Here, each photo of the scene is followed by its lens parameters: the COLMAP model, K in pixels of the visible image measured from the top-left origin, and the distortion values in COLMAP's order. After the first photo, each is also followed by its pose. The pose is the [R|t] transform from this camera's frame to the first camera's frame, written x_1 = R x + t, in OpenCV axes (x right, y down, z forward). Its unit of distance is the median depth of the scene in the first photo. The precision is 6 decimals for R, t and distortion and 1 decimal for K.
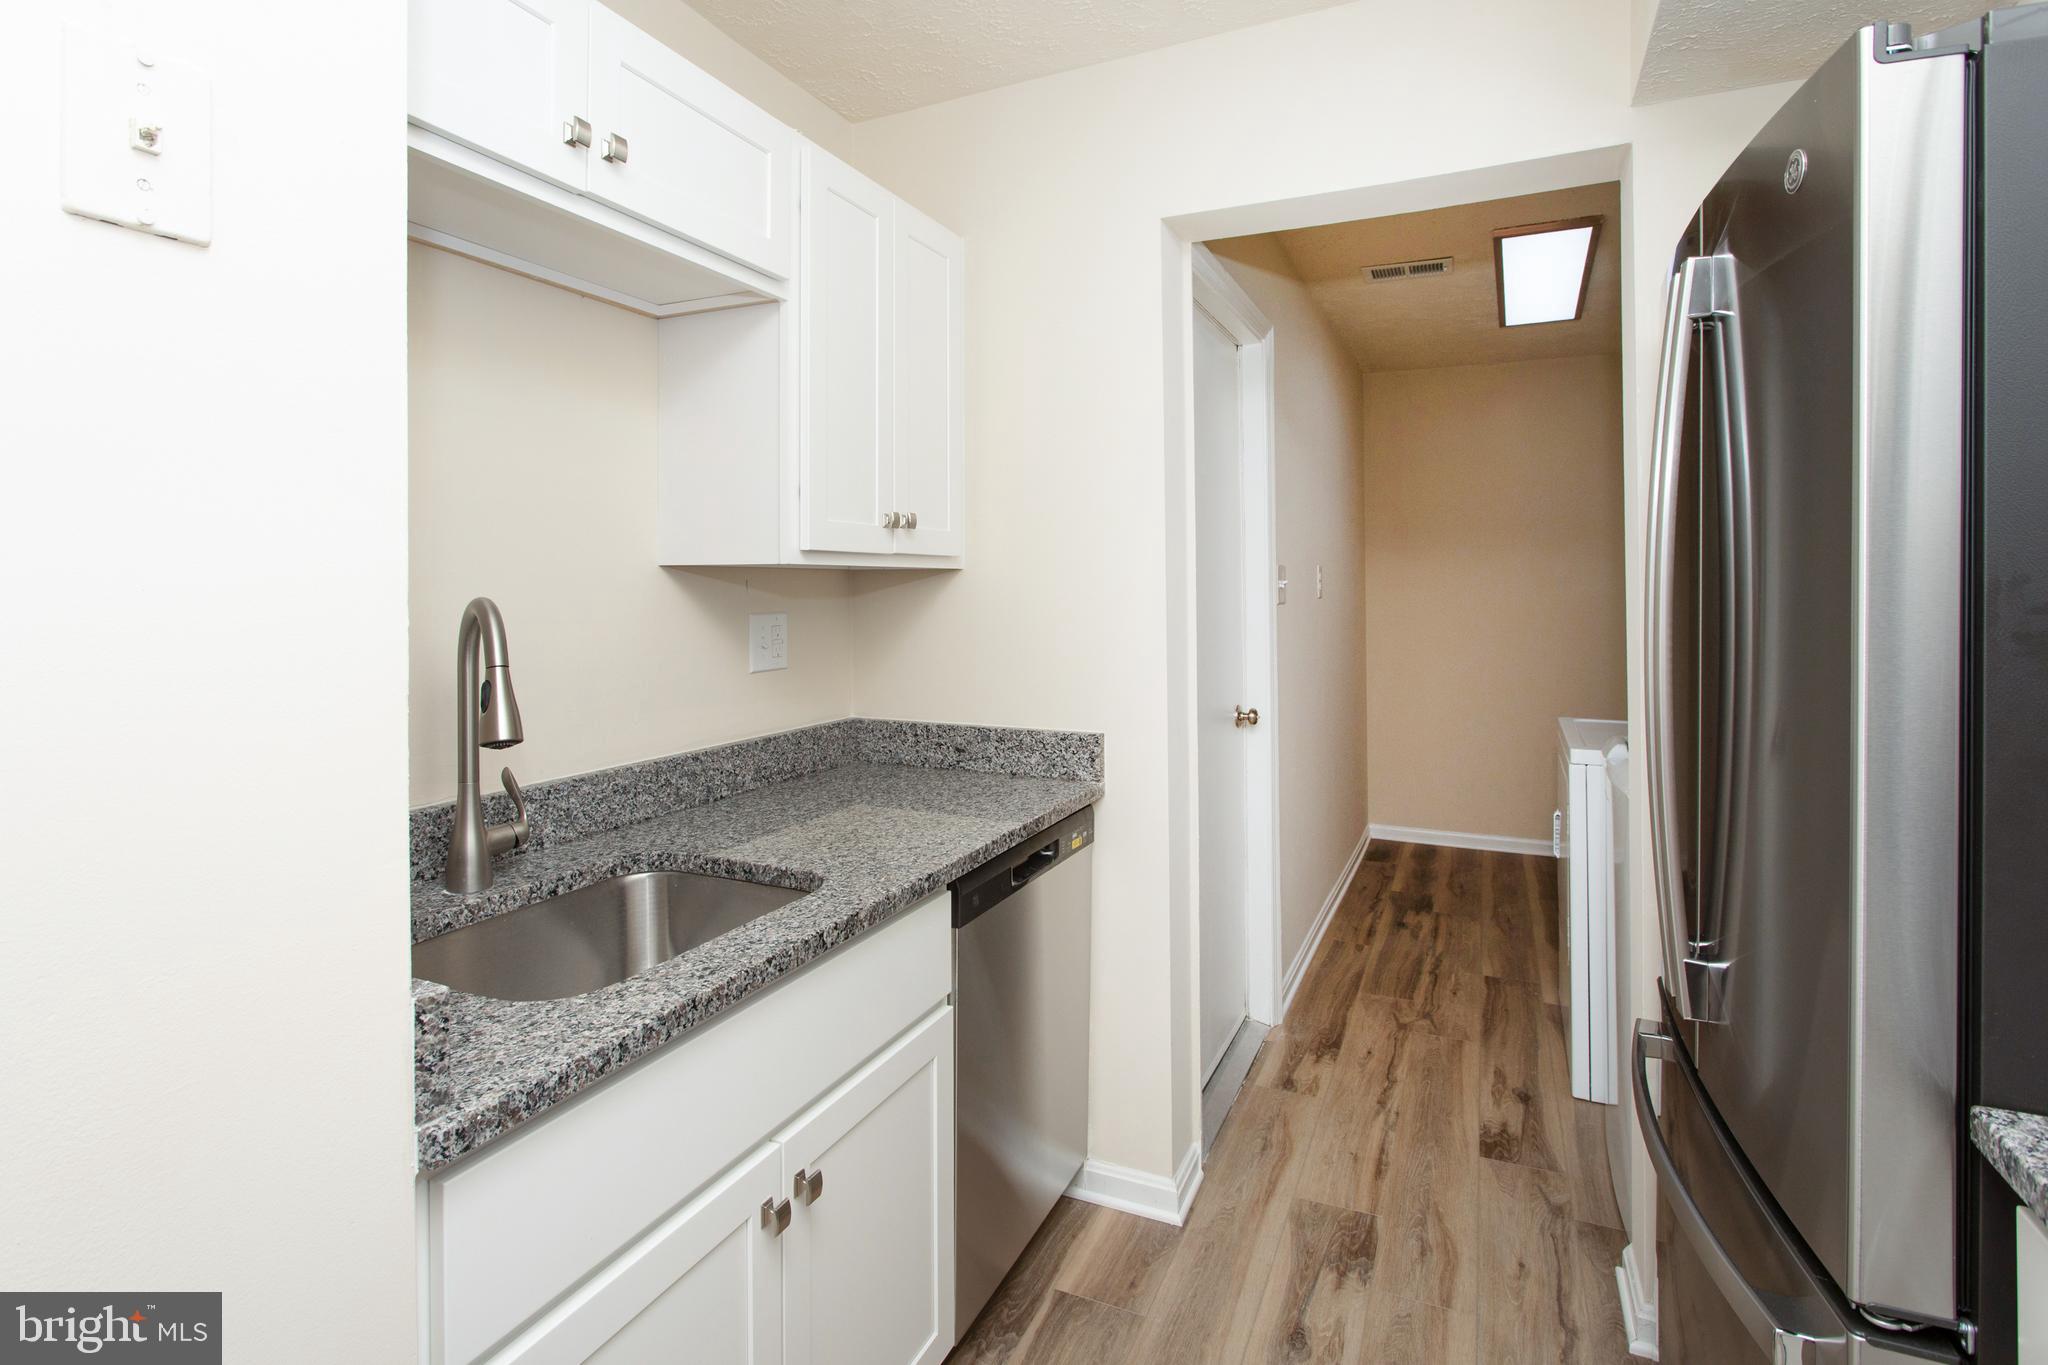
lens RADIAL K [[1012.9, 0, 1018.2], [0, 1012.9, 570.0], [0, 0, 1]] dist [-0.013788, 0.000813]
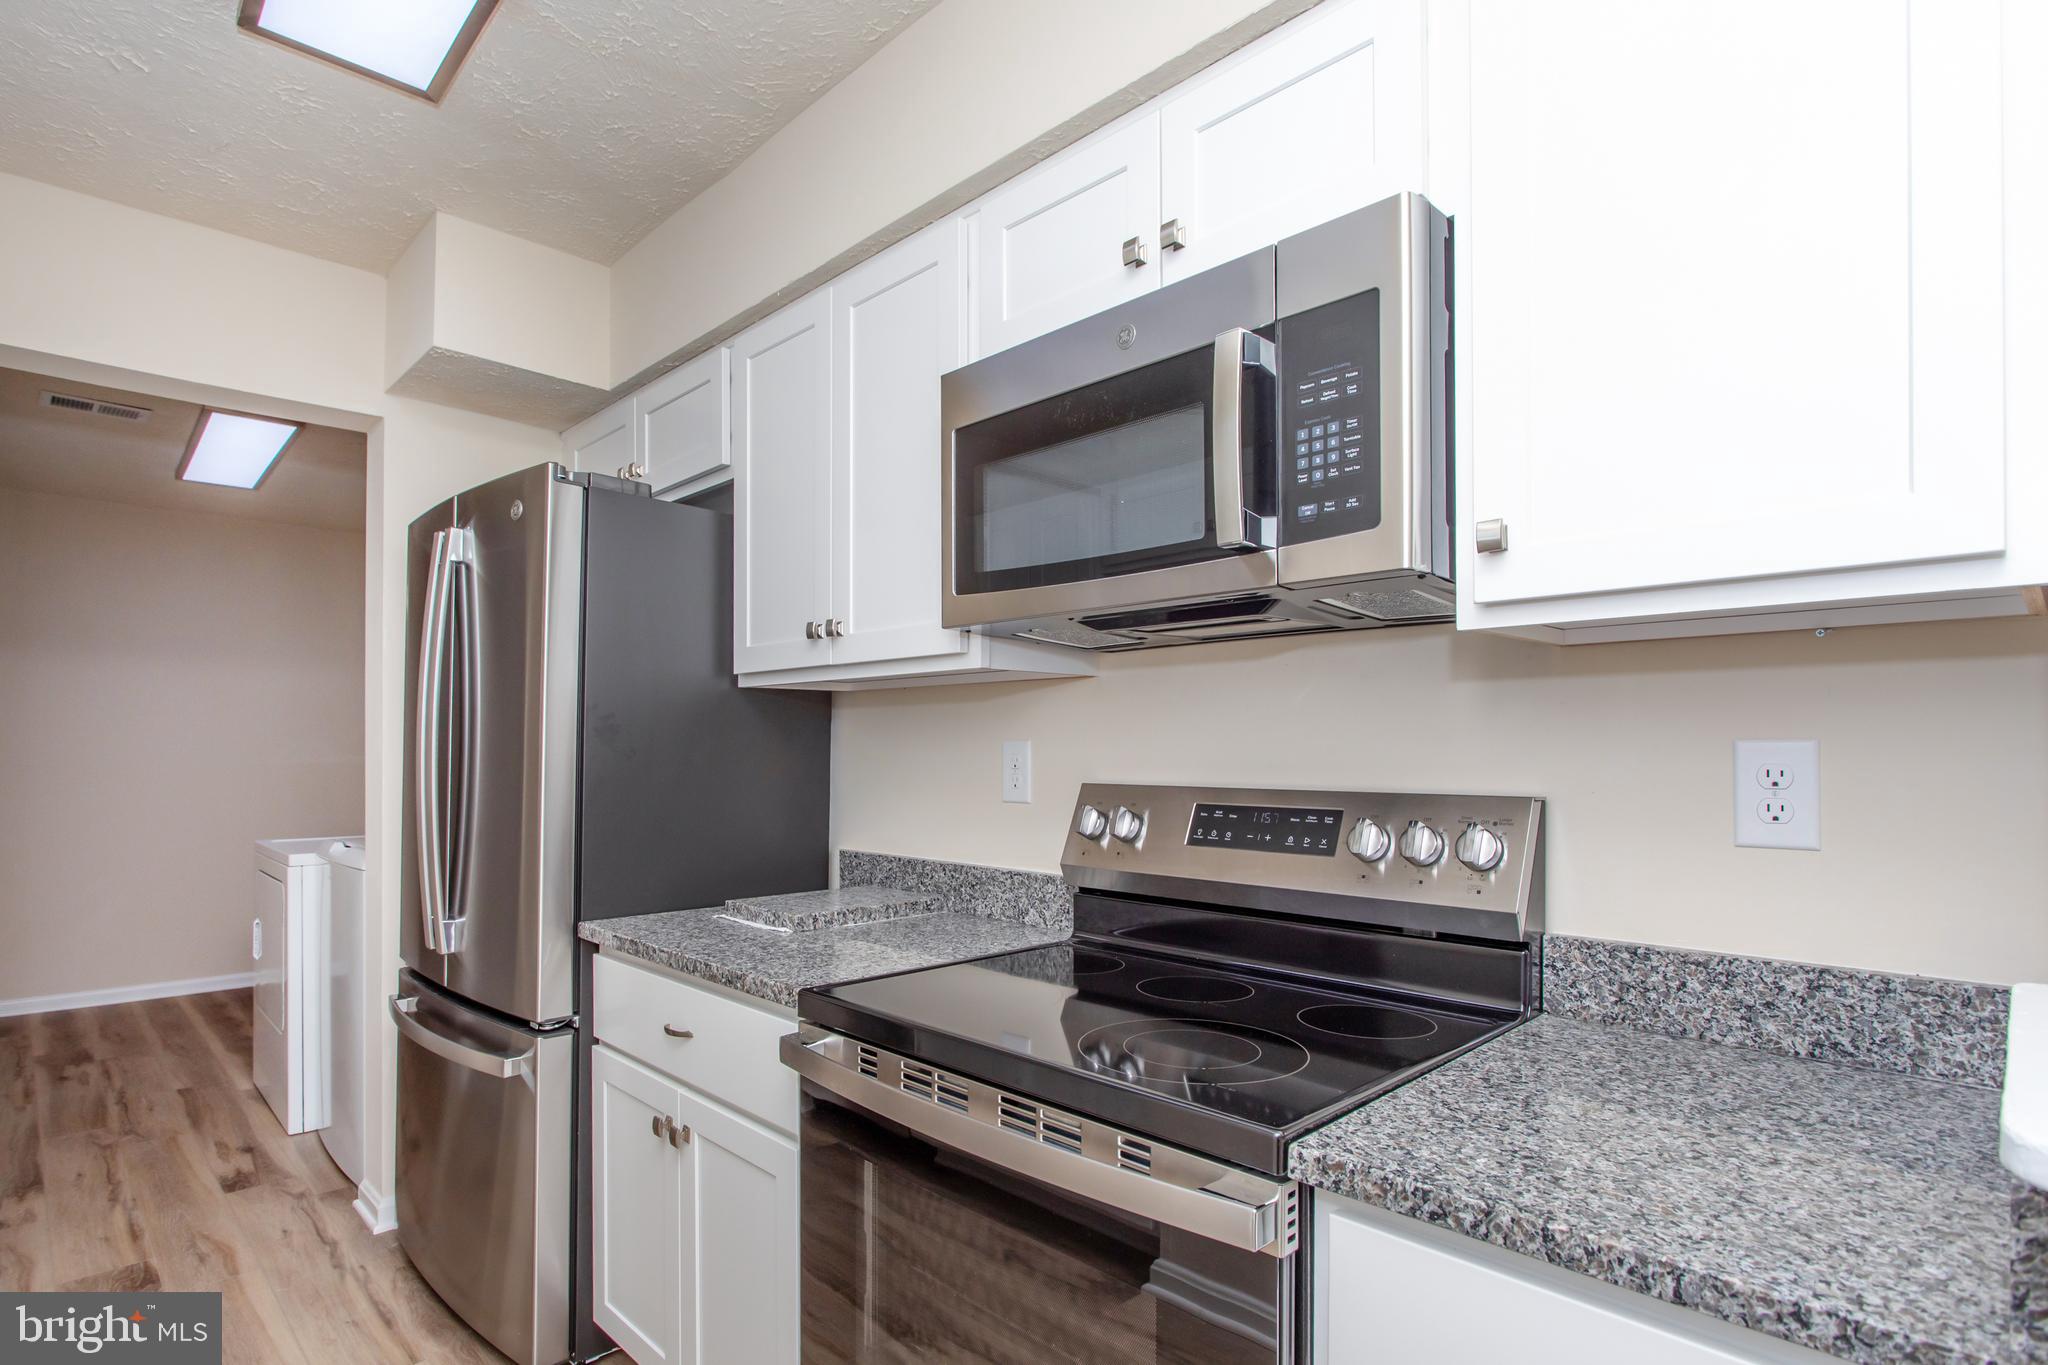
lens RADIAL K [[1034.1, 0, 980.7], [0, 1034.1, 746.6], [0, 0, 1]] dist [-0.029153, 0.011652]
pose [[0.367211, 0.005665, 0.930120, -0.354797], [-0.018711, 0.999824, 0.001297, 0.030114], [-0.929950, -0.017880, 0.367252, -0.287041]]
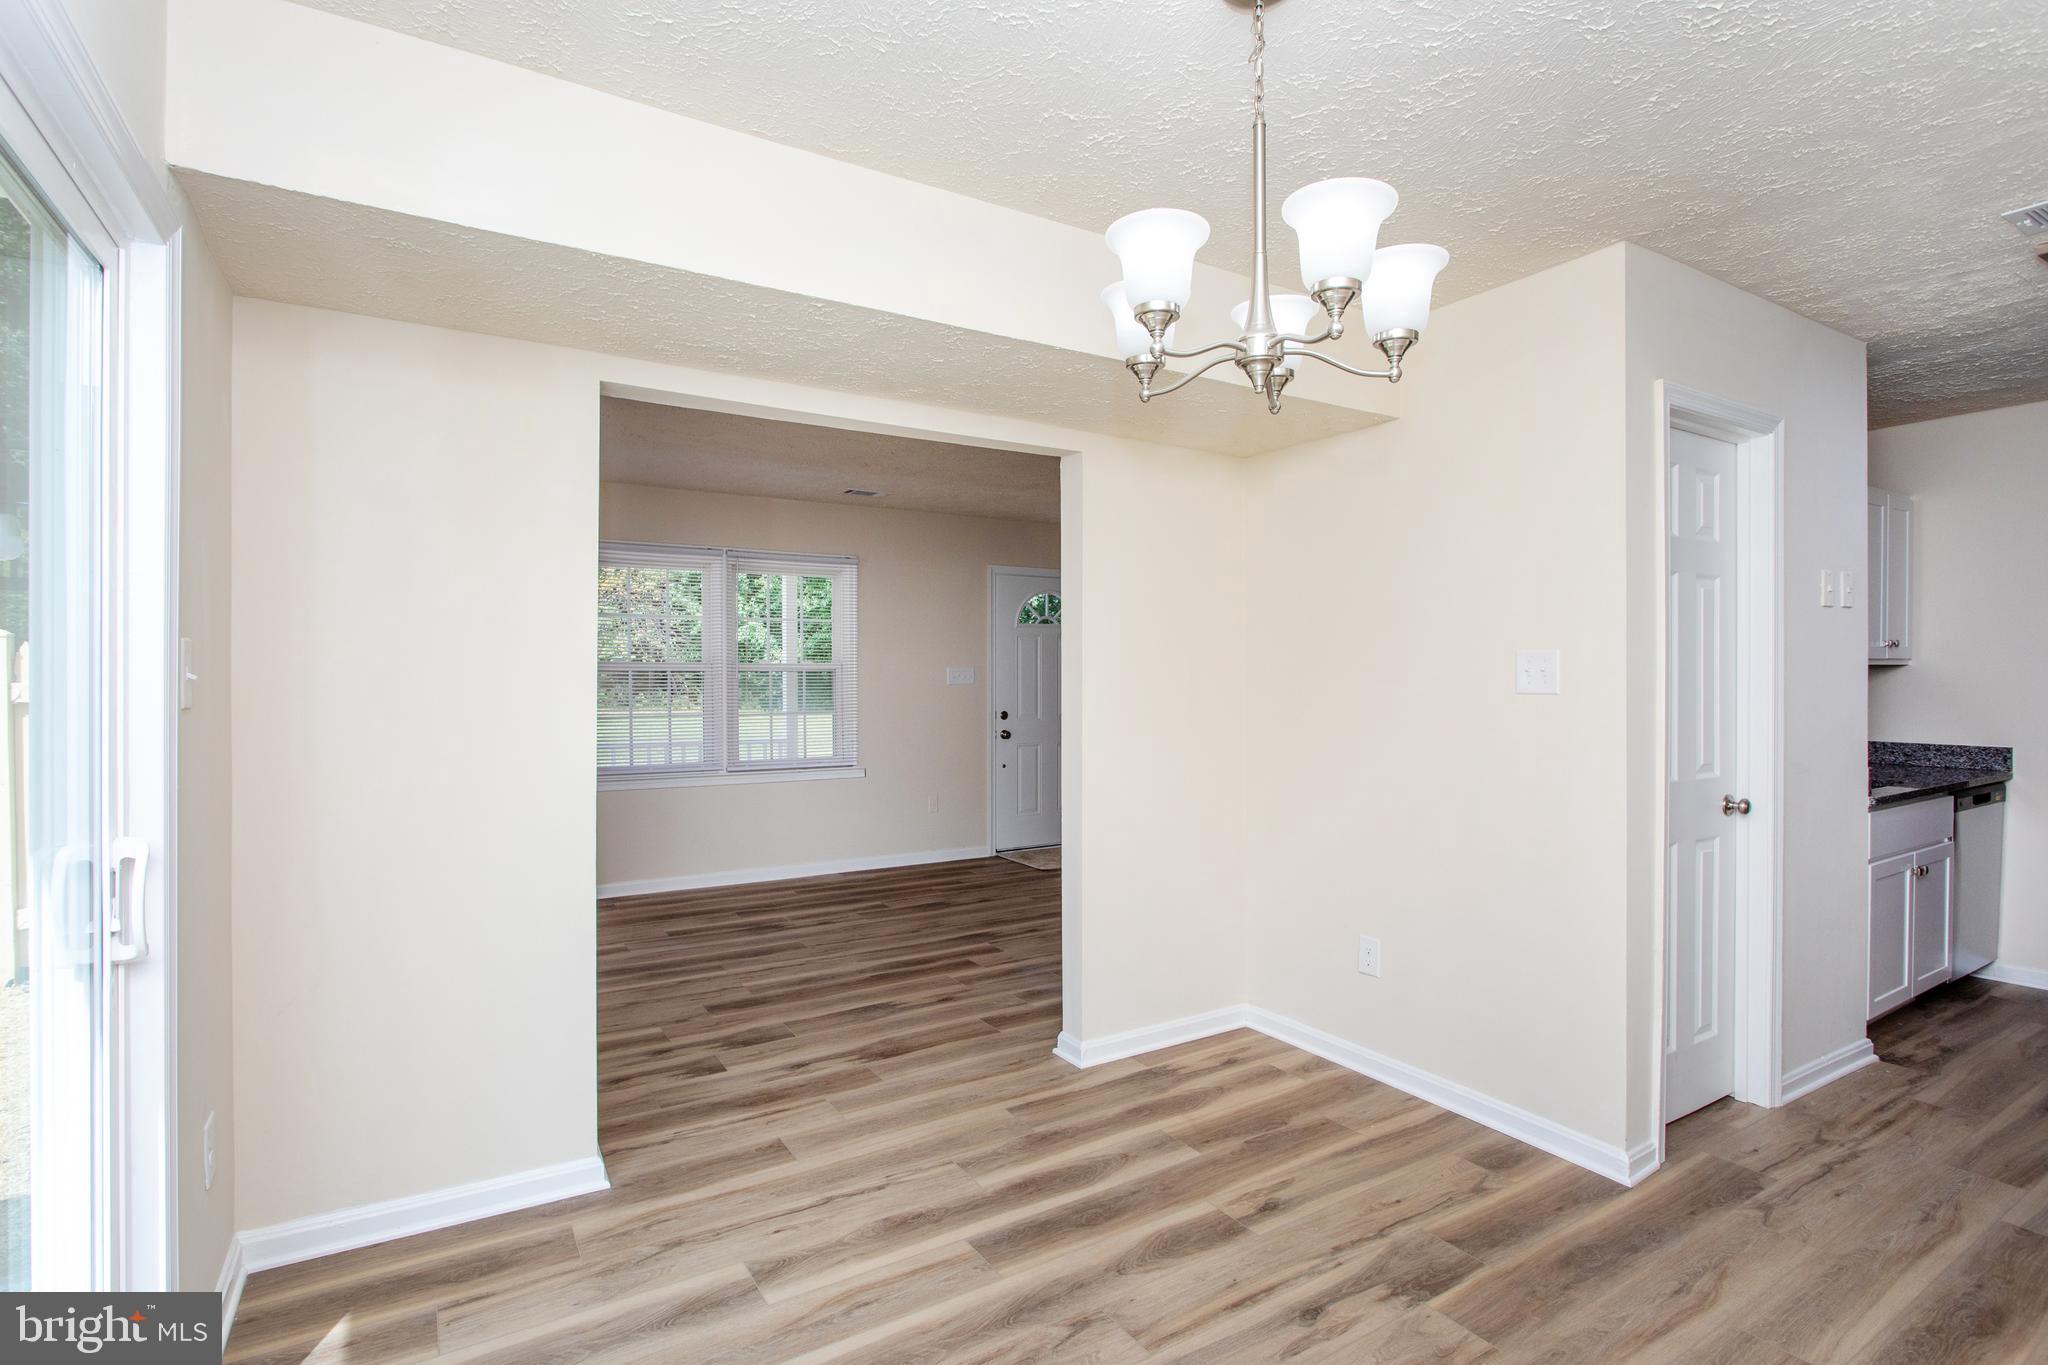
lens RADIAL K [[980.5, 0, 1012.5], [0, 980.5, 682.0], [0, 0, 1]] dist [-0.018100, 0.007461]
pose [[0.830676, 0.005086, -0.556733, -0.461509], [0.009347, 0.999690, 0.023078, -0.027355], [0.556678, -0.024374, 0.830371, -1.579301]]
